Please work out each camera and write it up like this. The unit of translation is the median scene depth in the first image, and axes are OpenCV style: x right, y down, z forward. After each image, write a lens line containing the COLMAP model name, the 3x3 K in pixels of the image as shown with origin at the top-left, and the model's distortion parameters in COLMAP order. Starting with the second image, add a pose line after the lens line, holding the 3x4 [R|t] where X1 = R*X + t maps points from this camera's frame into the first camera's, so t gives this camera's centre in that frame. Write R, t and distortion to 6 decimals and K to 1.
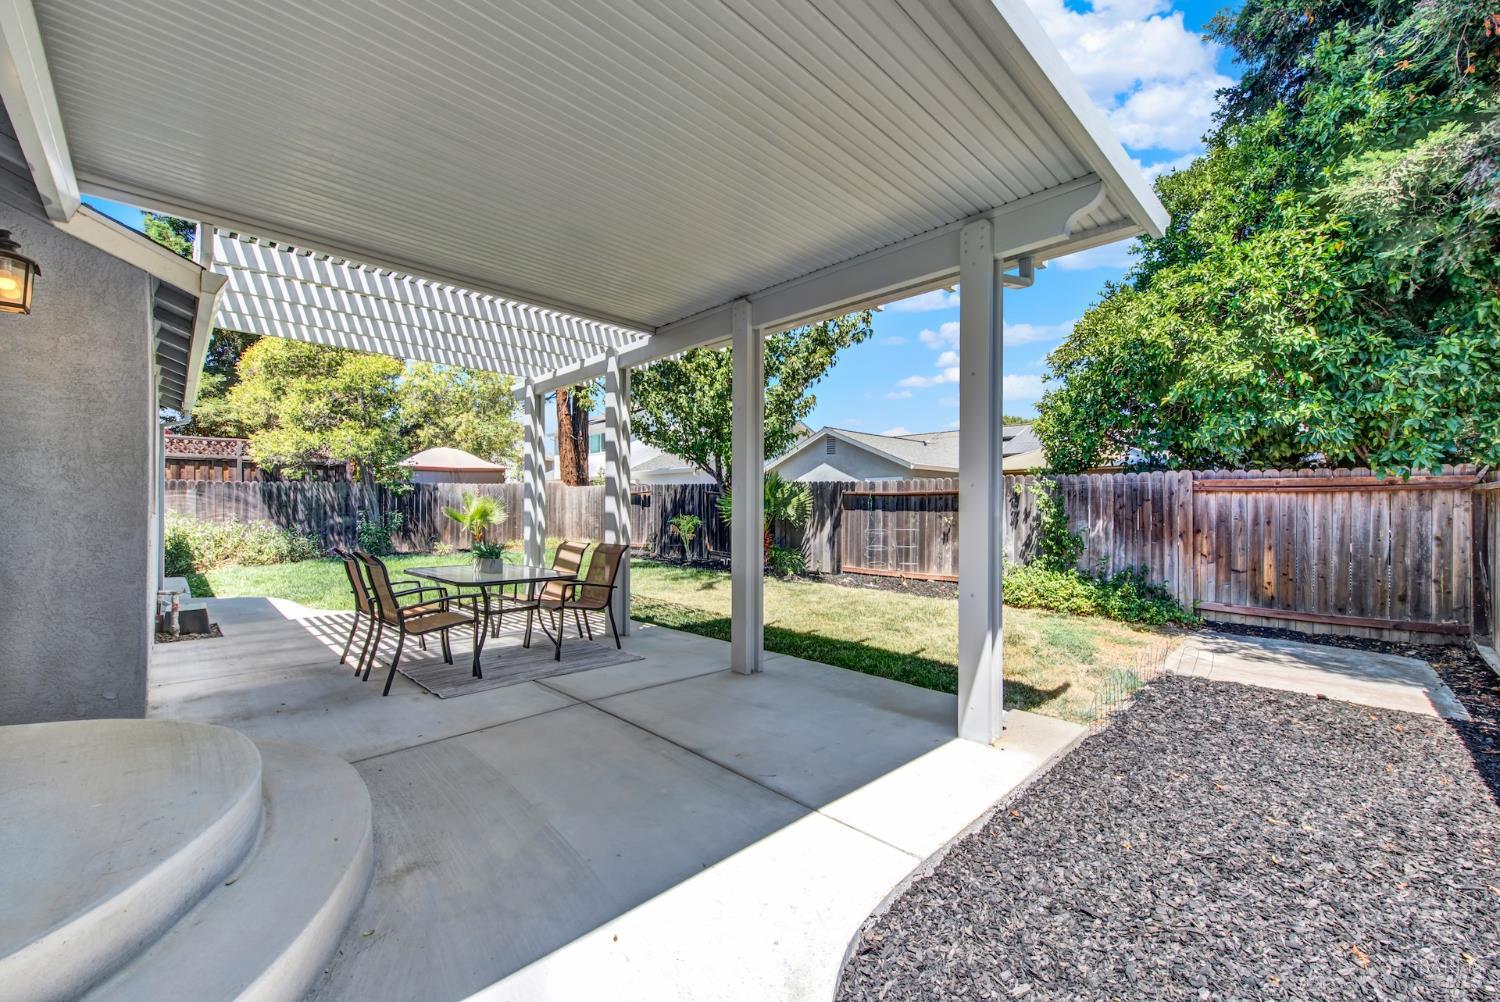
lens RADIAL K [[588.9, 0, 745.1], [0, 588.9, 501.0], [0, 0, 1]] dist [-0.005207, 0.000185]
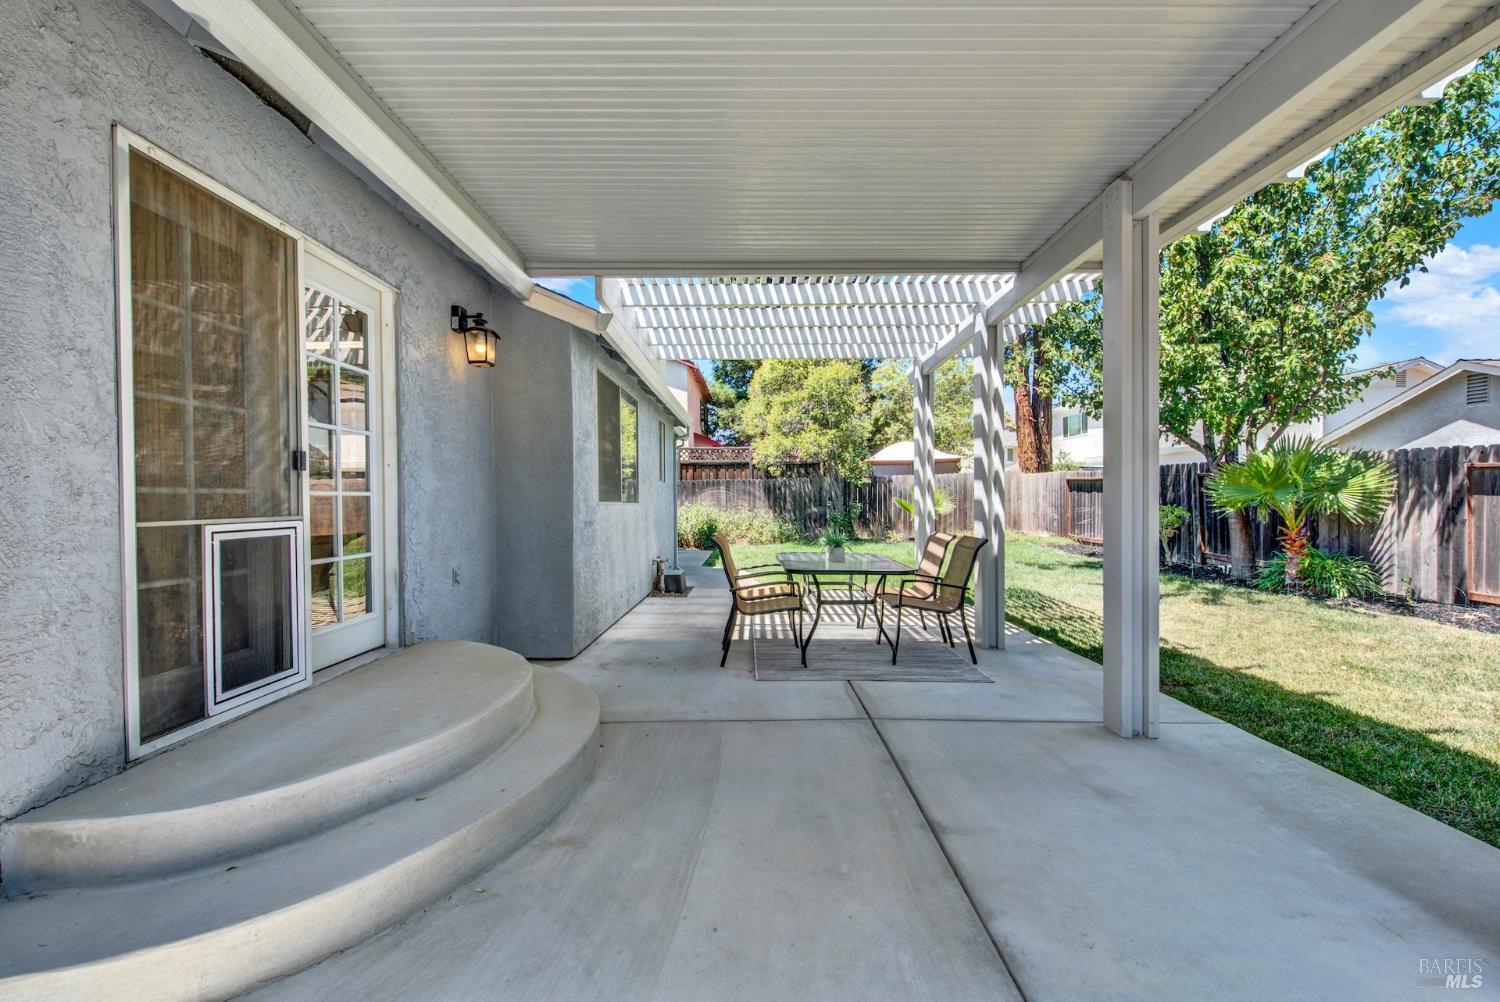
lens RADIAL K [[588.9, 0, 752.6], [0, 588.9, 503.4], [0, 0, 1]] dist [-0.005207, 0.000185]
pose [[0.710033, -0.002864, -0.704162, 0.072822], [0.015937, 0.999801, 0.012003, 0.005289], [0.703988, -0.019745, 0.709938, 0.095935]]
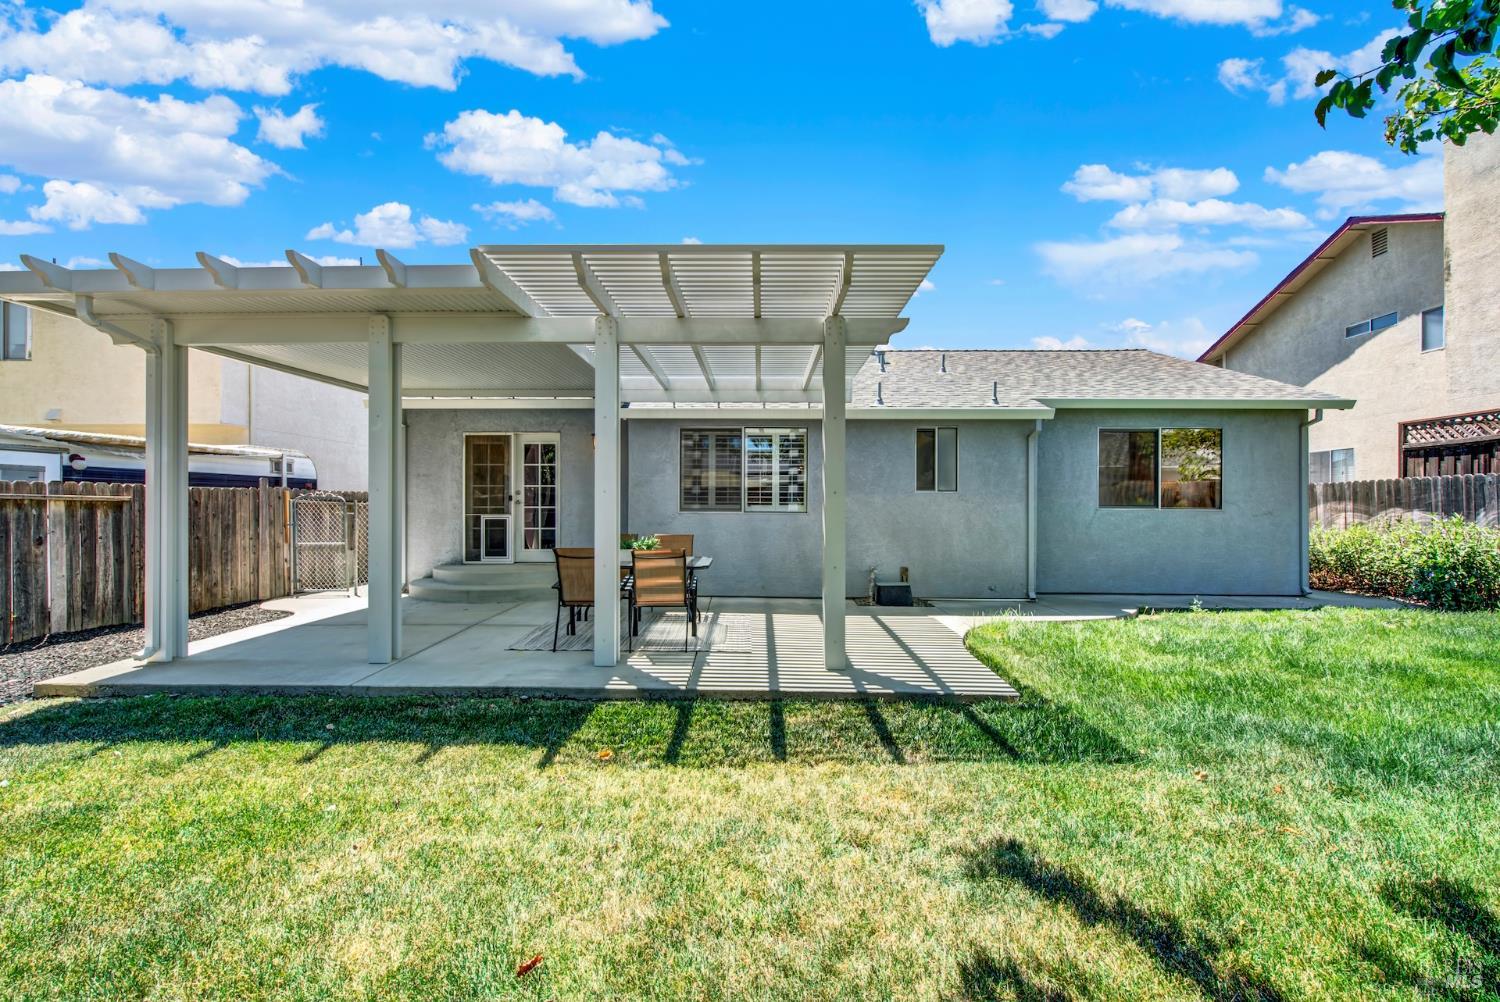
lens RADIAL K [[588.9, 0, 750.2], [0, 588.9, 507.3], [0, 0, 1]] dist [-0.005207, 0.000185]
pose [[-0.707491, -0.009689, -0.706656, 0.118605], [0.002434, 0.999867, -0.016146, 0.014222], [0.706718, -0.013143, -0.707373, 0.906527]]
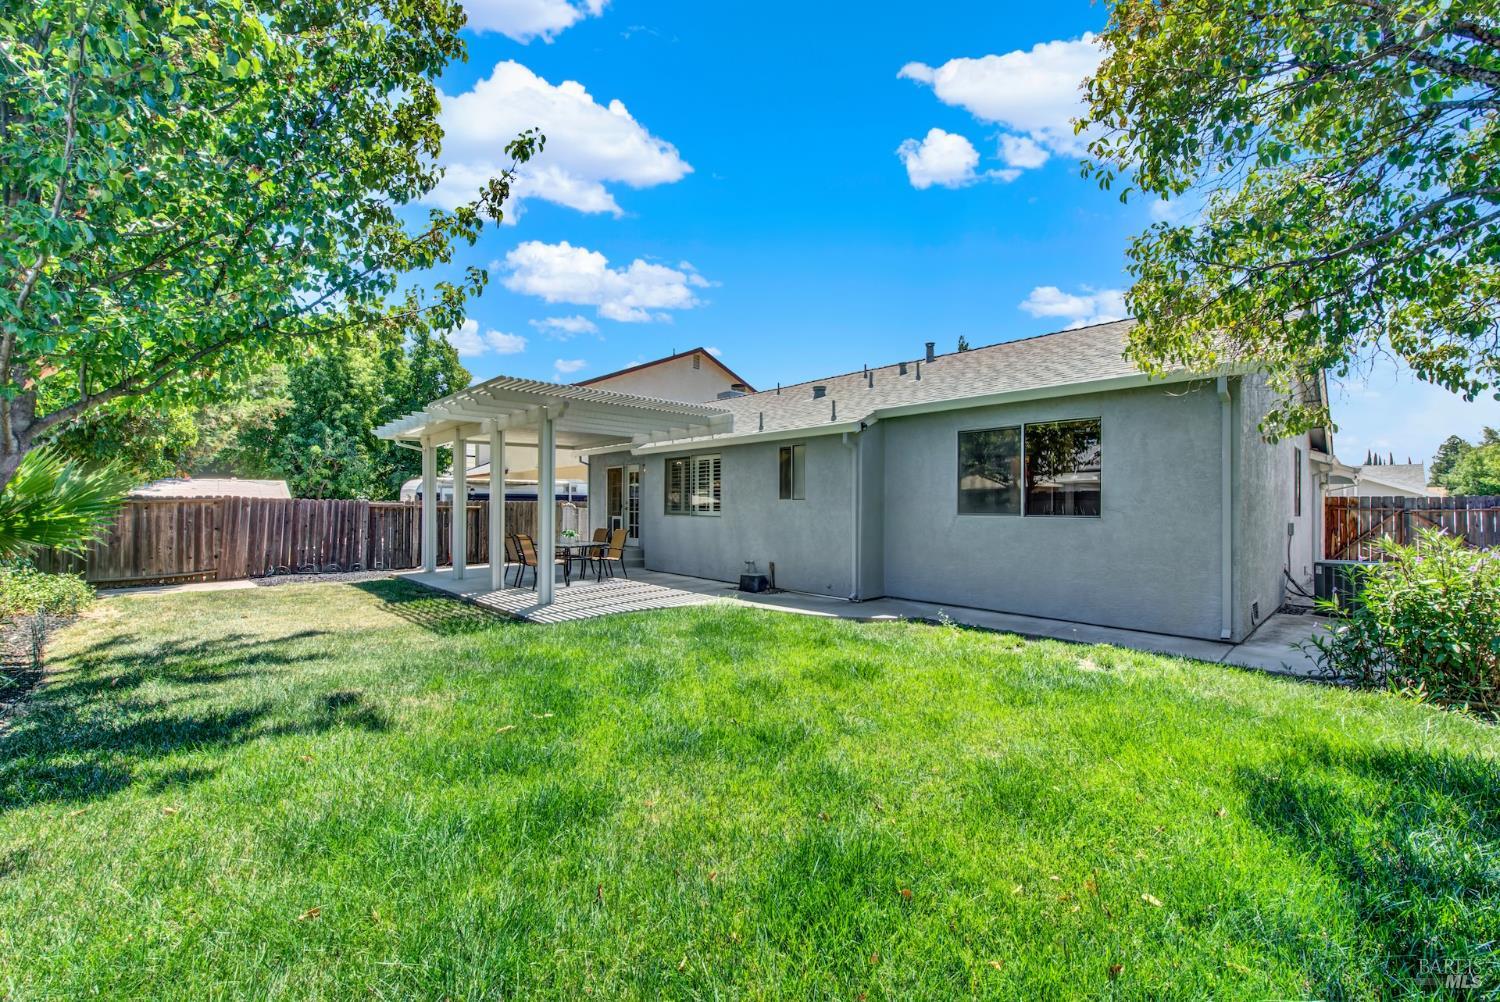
lens RADIAL K [[588.9, 0, 749.1], [0, 588.9, 503.4], [0, 0, 1]] dist [-0.005207, 0.000185]
pose [[-0.999895, -0.013225, -0.005916, -0.469839], [-0.013072, 0.999597, -0.025187, 0.011251], [0.006247, -0.025107, -0.999665, 1.392206]]
